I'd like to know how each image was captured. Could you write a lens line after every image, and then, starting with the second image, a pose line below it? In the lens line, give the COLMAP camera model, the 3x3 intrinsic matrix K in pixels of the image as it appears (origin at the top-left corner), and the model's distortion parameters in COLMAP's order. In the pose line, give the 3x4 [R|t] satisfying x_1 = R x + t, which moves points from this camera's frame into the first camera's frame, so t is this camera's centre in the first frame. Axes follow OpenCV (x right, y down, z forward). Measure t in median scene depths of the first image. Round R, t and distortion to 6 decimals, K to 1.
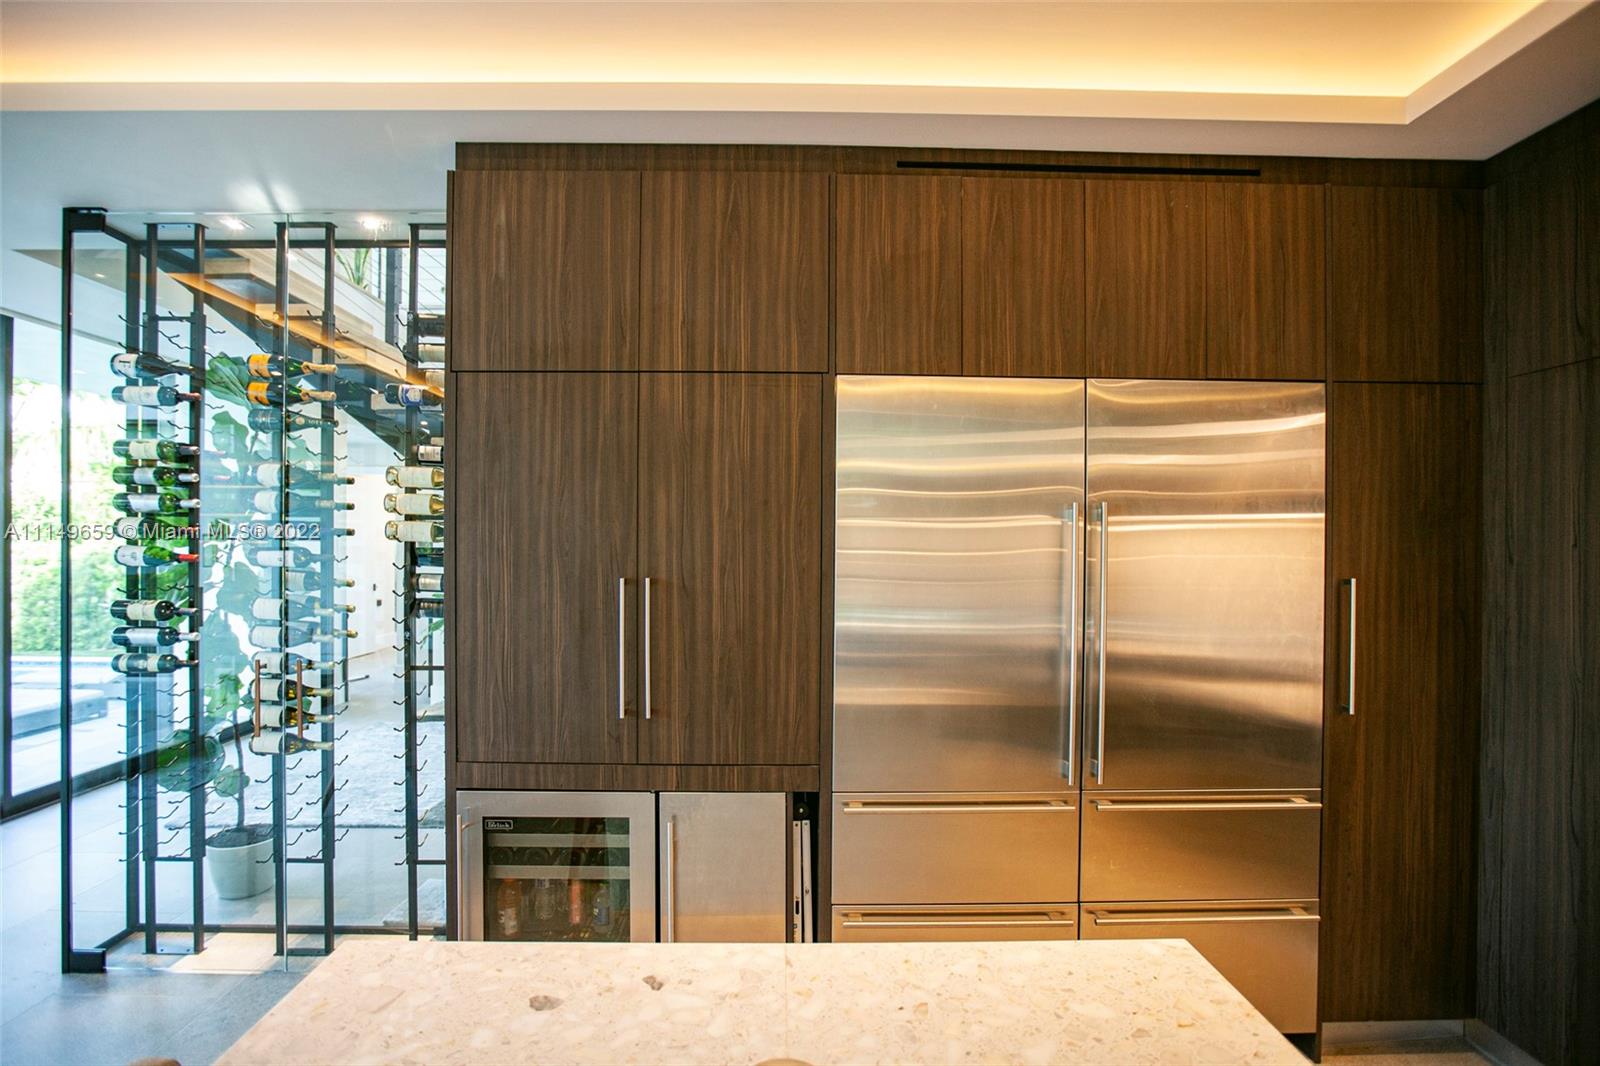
lens RADIAL K [[754.1, 0, 800.0], [0, 754.1, 533.0], [0, 0, 1]] dist [-0.037678, 0.008961]
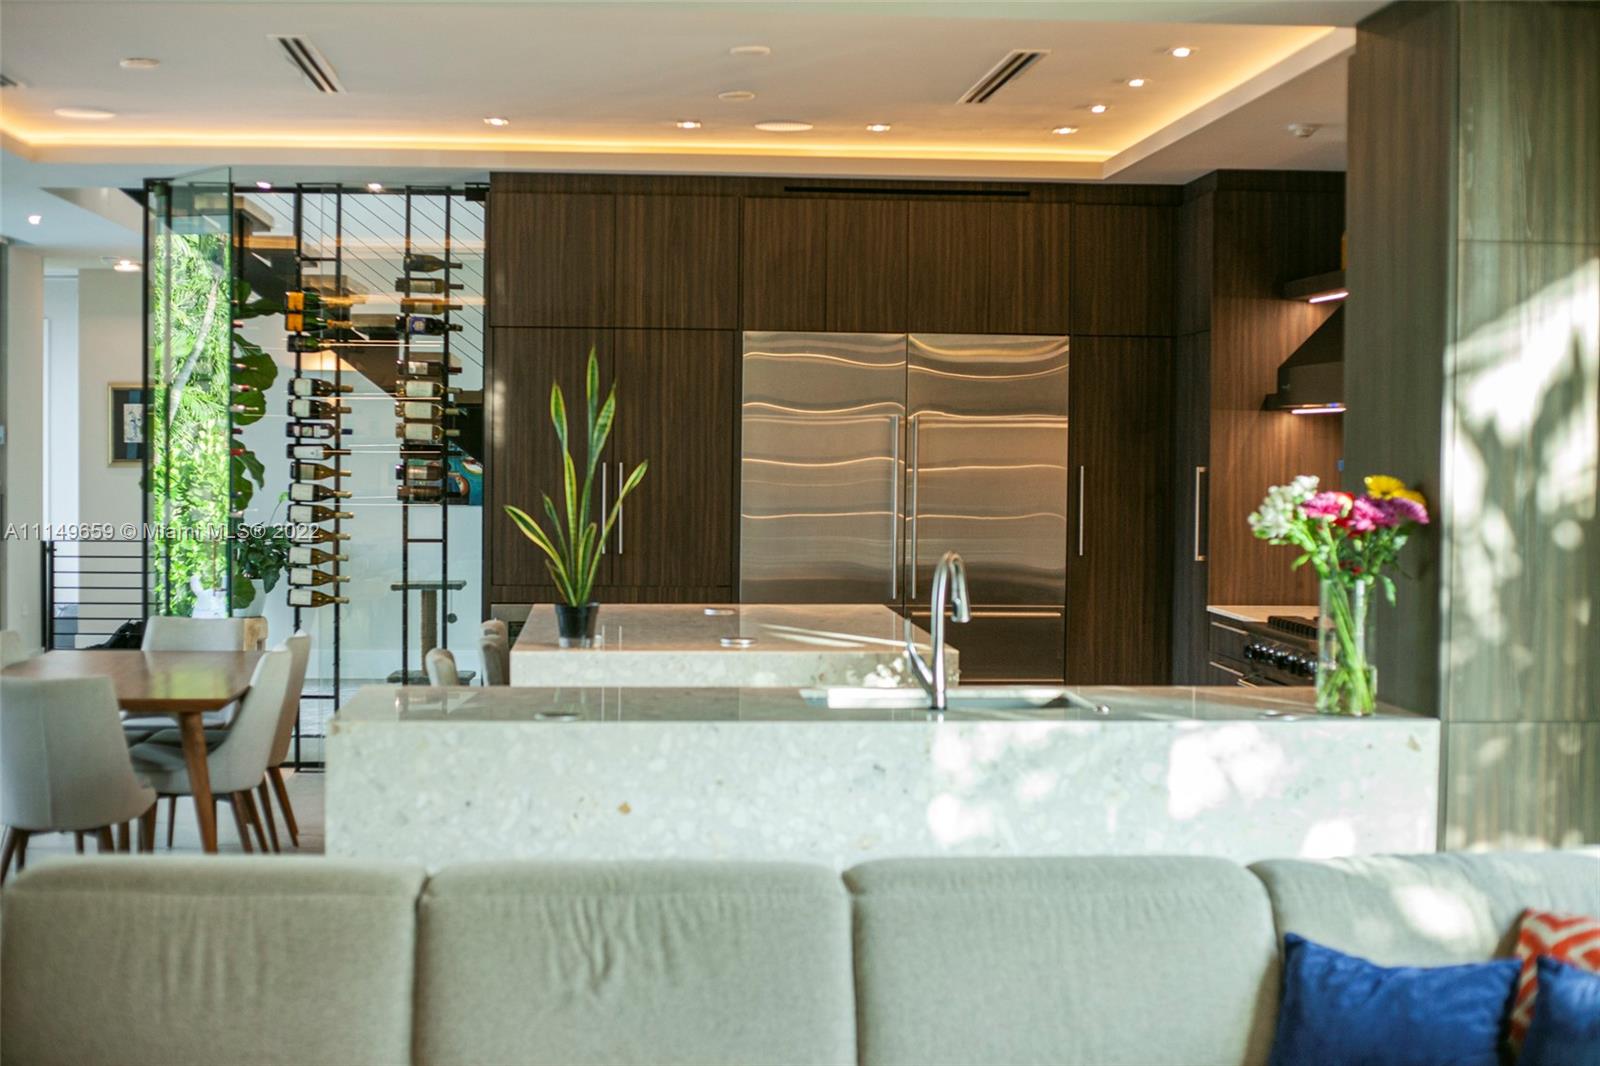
lens RADIAL K [[2303.8, 0, 800.0], [0, 2303.8, 533.0], [0, 0, 1]] dist [-0.096207, -0.055342]
pose [[0.998100, 0.002596, 0.061556, -0.123411], [-0.004778, 0.999364, 0.035334, 0.034402], [-0.061425, -0.035561, 0.997478, -3.686027]]
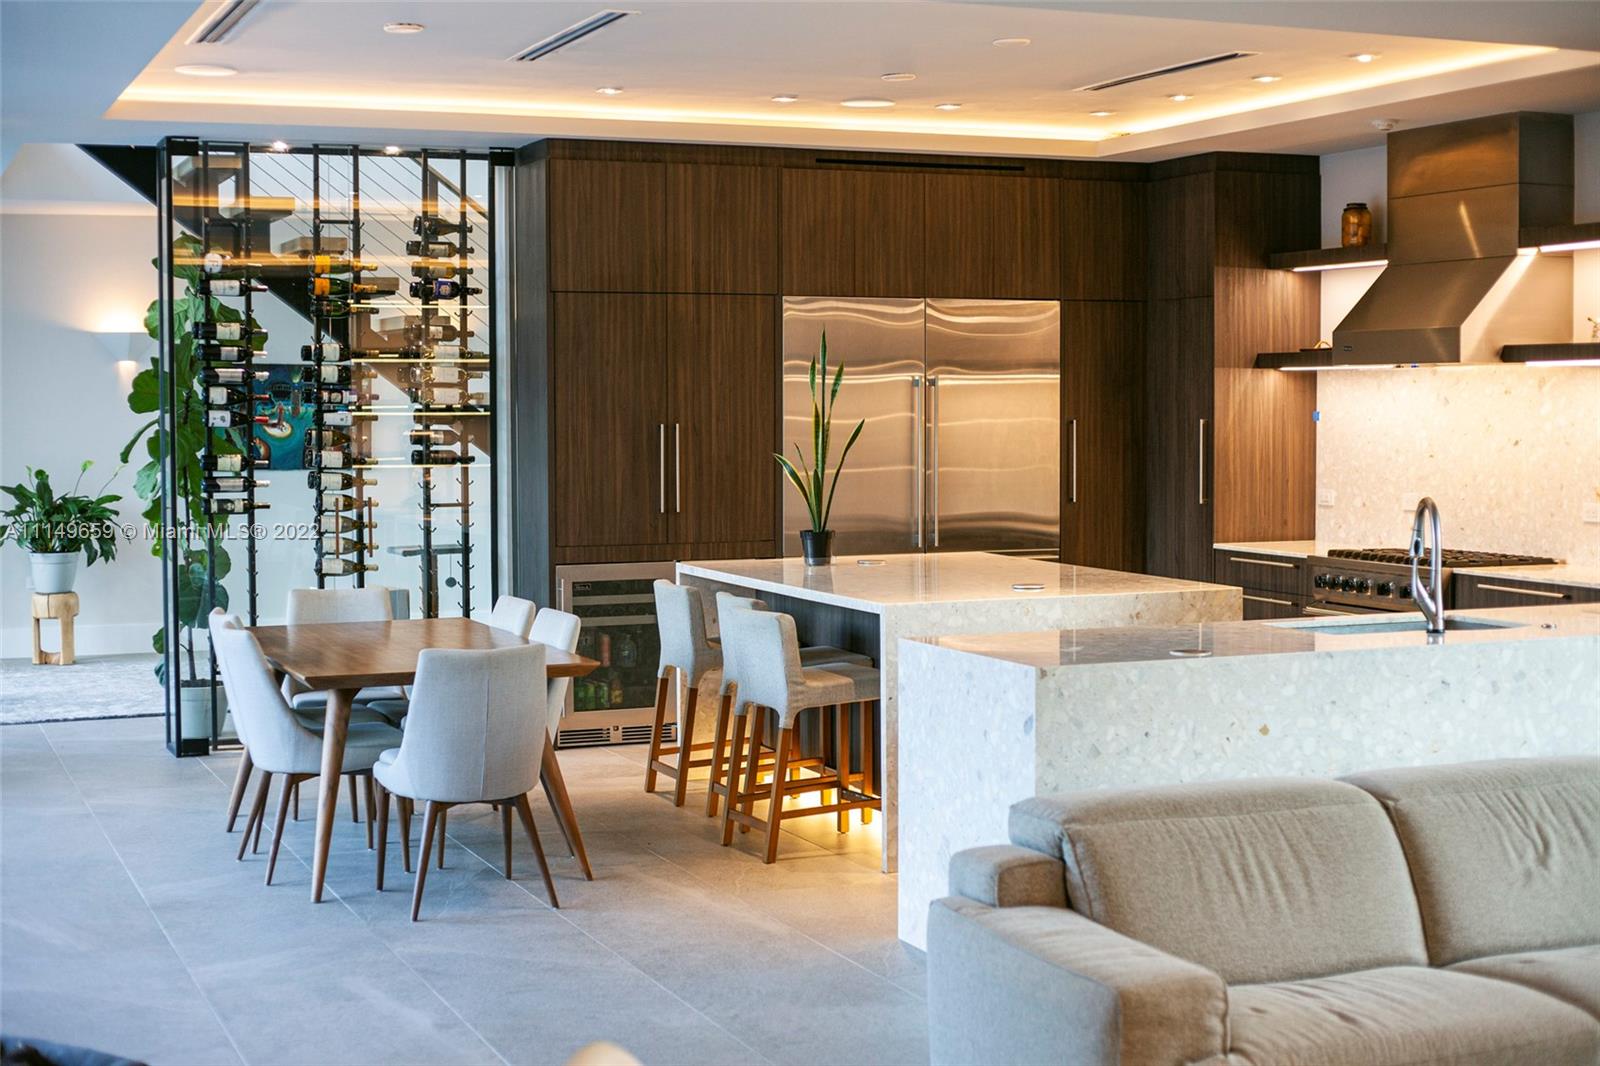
lens RADIAL K [[2330.5, 0, 800.0], [0, 2330.5, 533.0], [0, 0, 1]] dist [-0.099438, -0.040293]
pose [[0.928660, -0.029534, 0.369754, -1.760635], [0.009046, 0.998332, 0.057021, 0.011173], [-0.370821, -0.049608, 0.927378, -3.622660]]
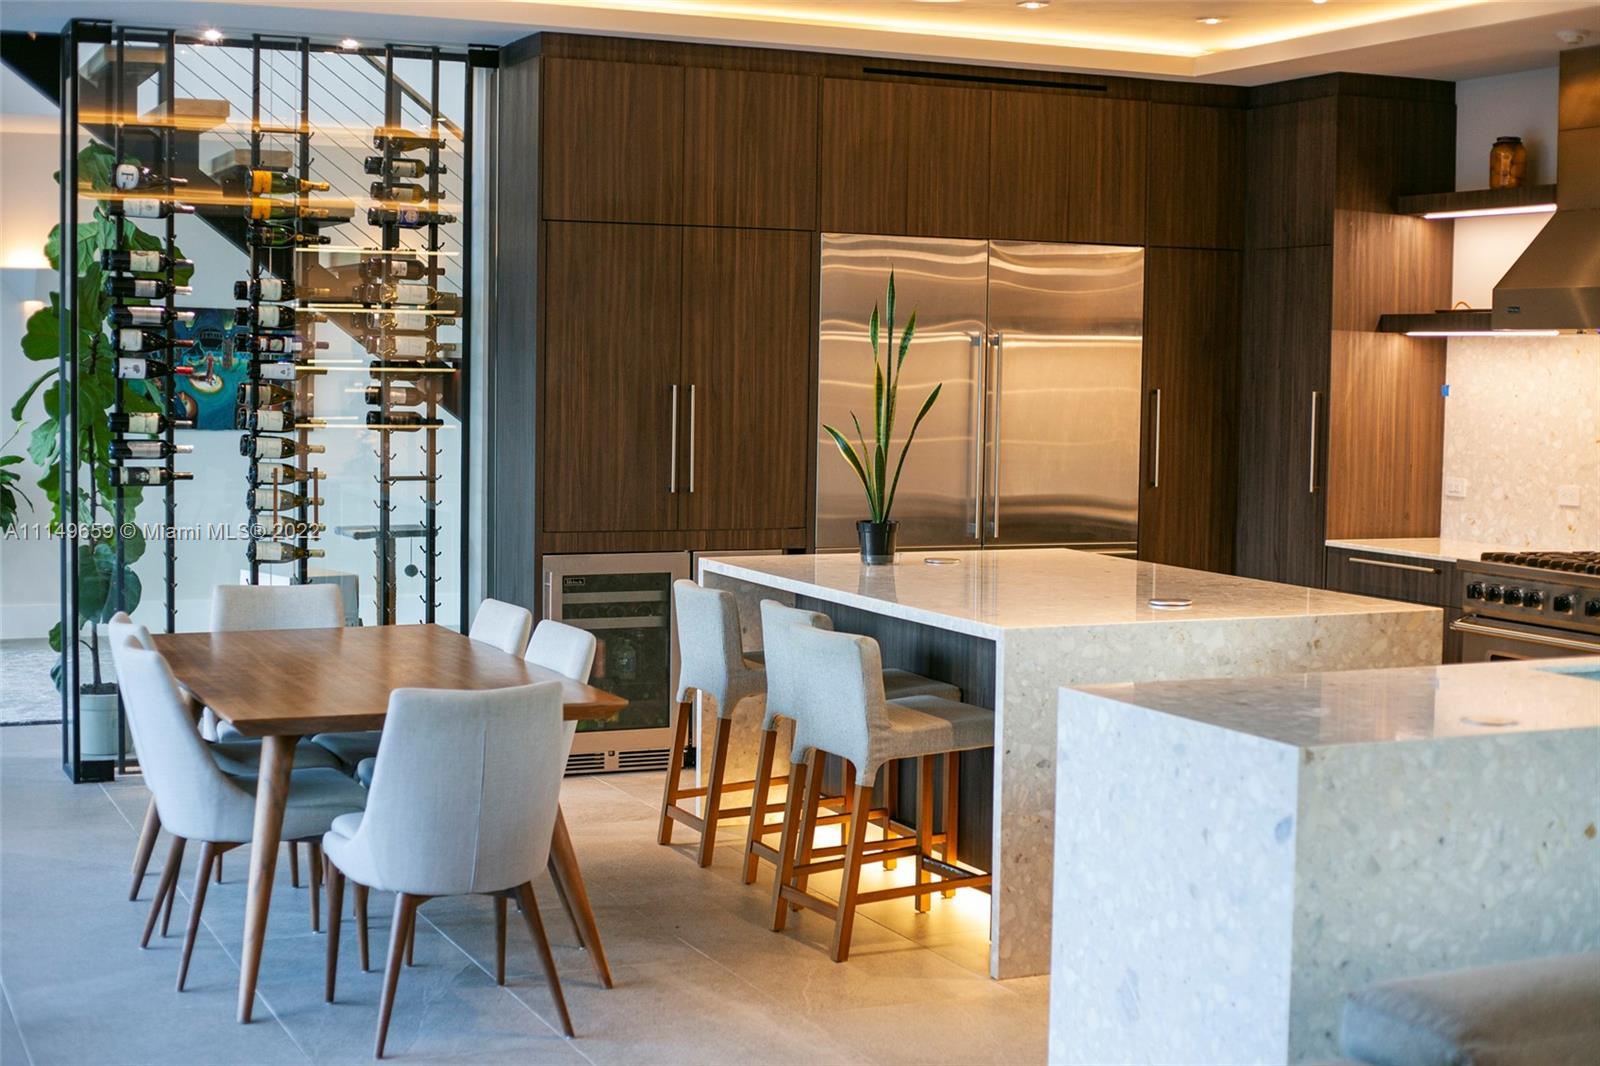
lens RADIAL K [[2303.8, 0, 800.0], [0, 2303.8, 533.0], [0, 0, 1]] dist [-0.096207, -0.055342]
pose [[0.917239, -0.019797, 0.397844, -1.602731], [-0.010045, 0.997297, 0.072785, 0.022602], [-0.398210, -0.070757, 0.914561, -2.714161]]
